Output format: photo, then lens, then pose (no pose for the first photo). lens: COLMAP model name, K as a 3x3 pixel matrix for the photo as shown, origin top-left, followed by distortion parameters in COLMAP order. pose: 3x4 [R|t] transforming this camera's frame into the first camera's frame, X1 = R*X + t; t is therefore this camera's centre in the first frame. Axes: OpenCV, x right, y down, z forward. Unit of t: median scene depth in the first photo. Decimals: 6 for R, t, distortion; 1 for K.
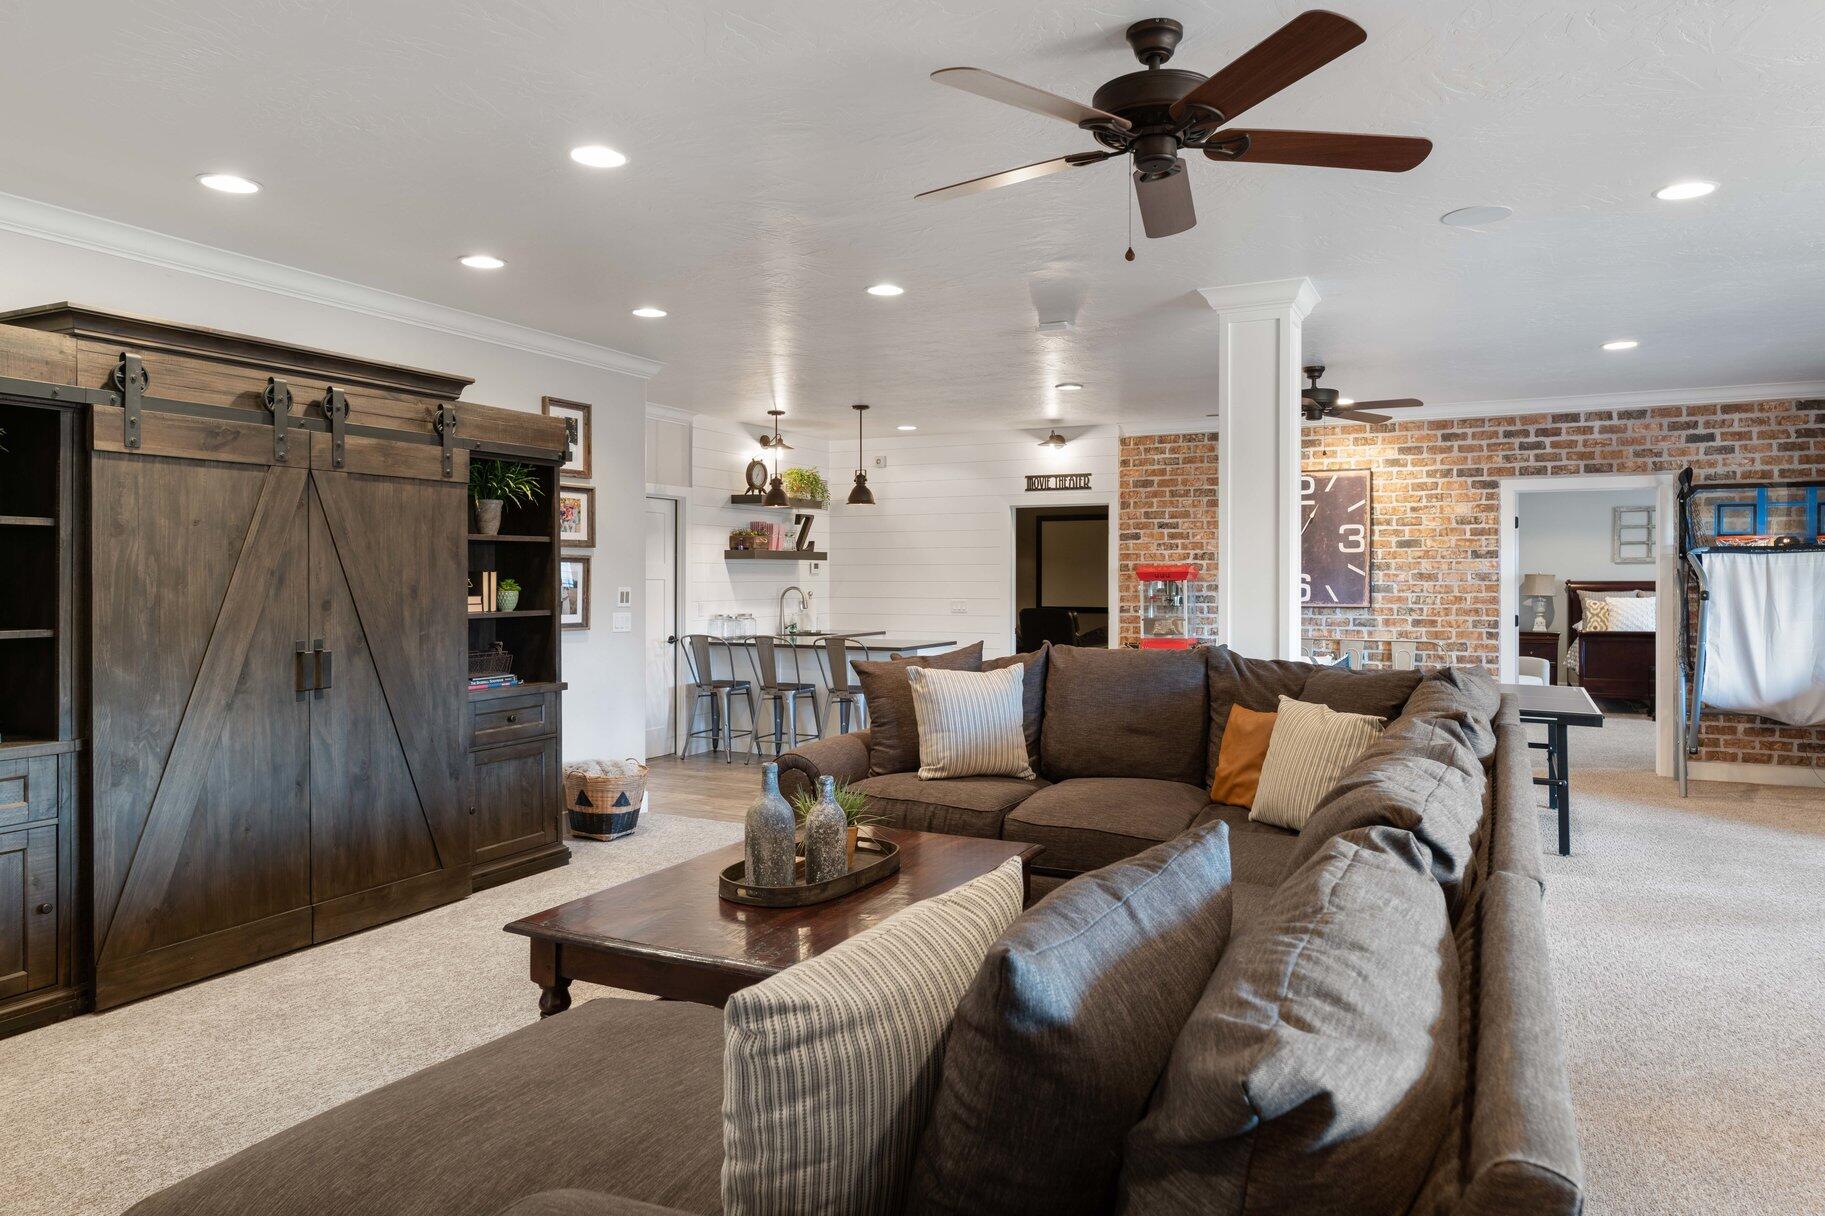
lens RADIAL K [[1178.0, 0, 908.5], [0, 1178.0, 590.8], [0, 0, 1]] dist [0.002461, 0.000421]
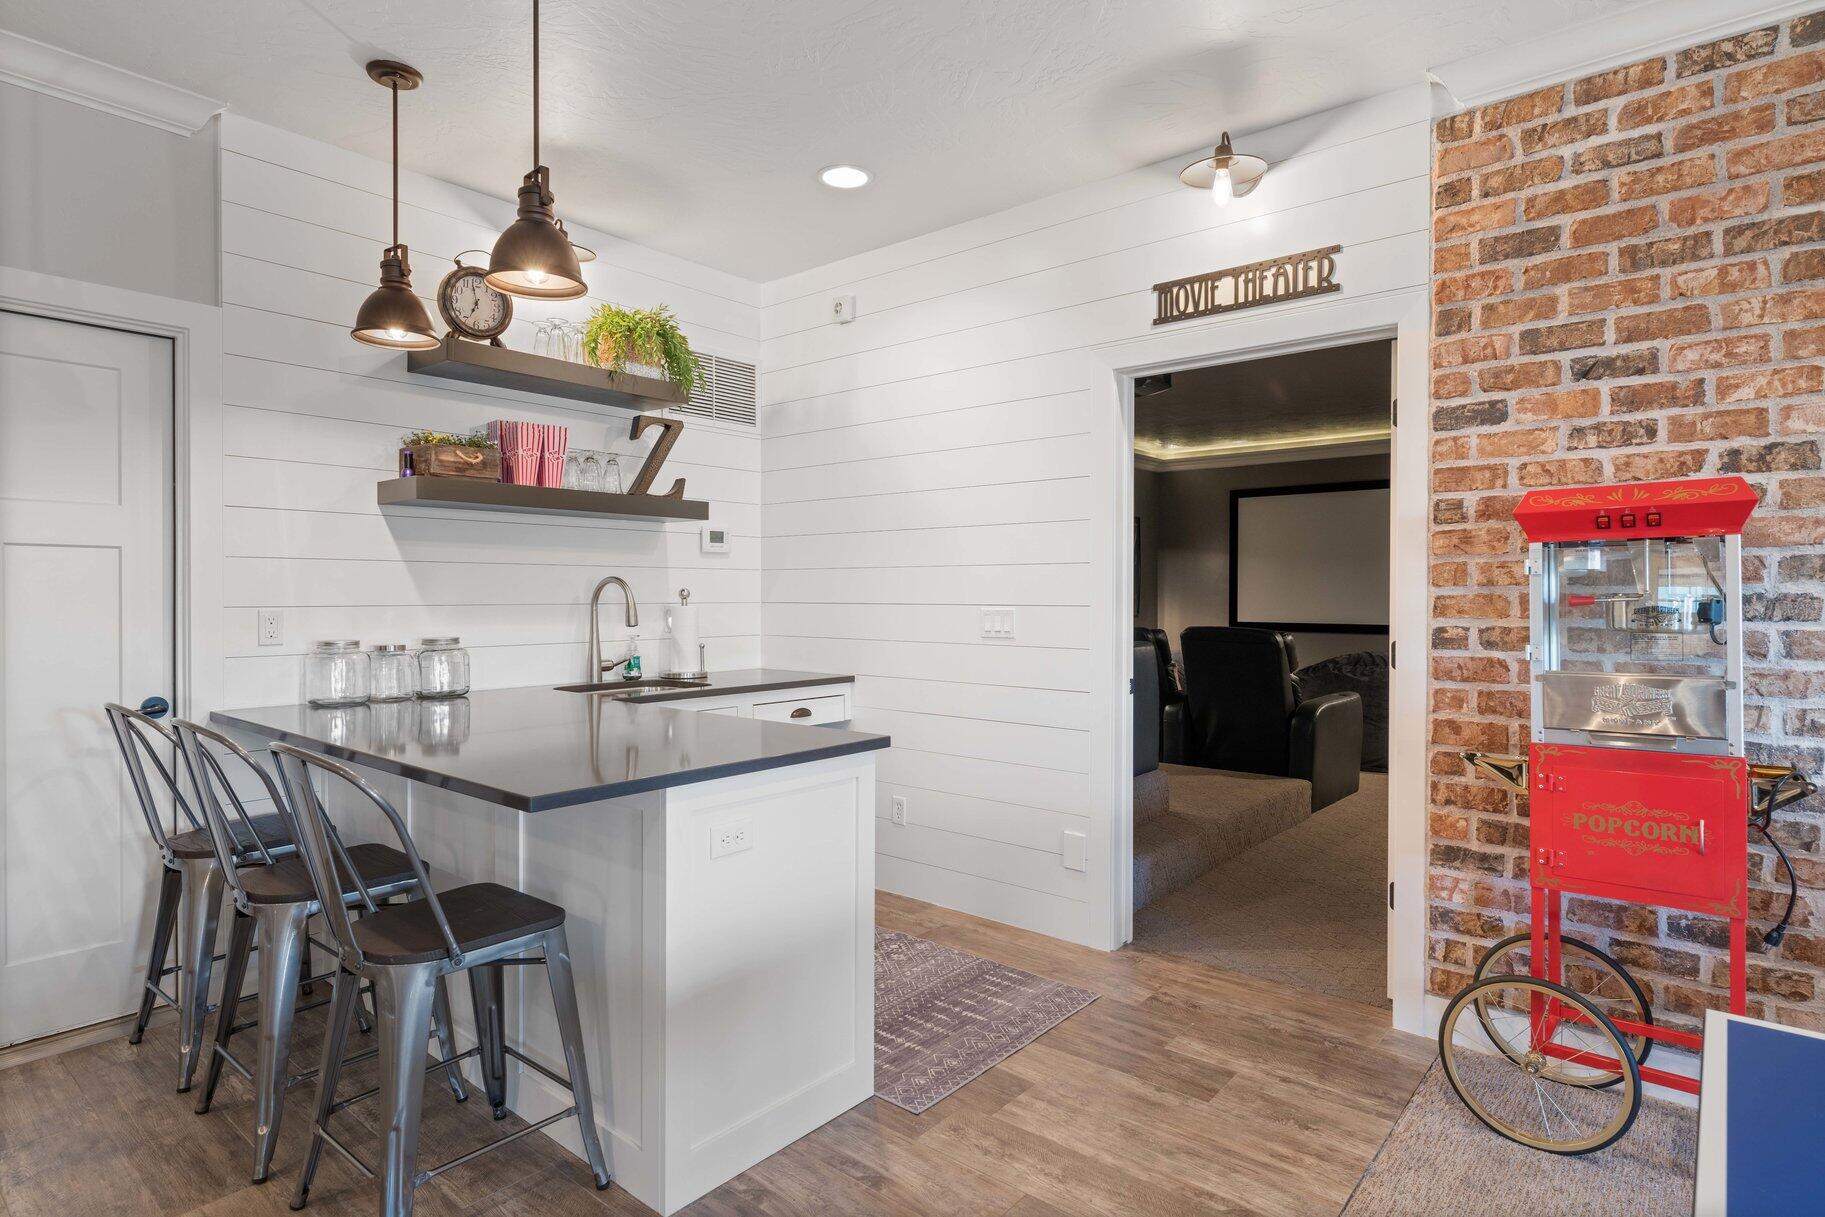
lens RADIAL K [[966.3, 0, 914.2], [0, 966.3, 605.7], [0, 0, 1]] dist [0.001306, -0.000658]
pose [[0.973676, 0.003895, -0.227905, 0.101025], [-0.003777, 0.999992, 0.000957, 0.007092], [0.227907, -0.000071, 0.973683, 0.715390]]
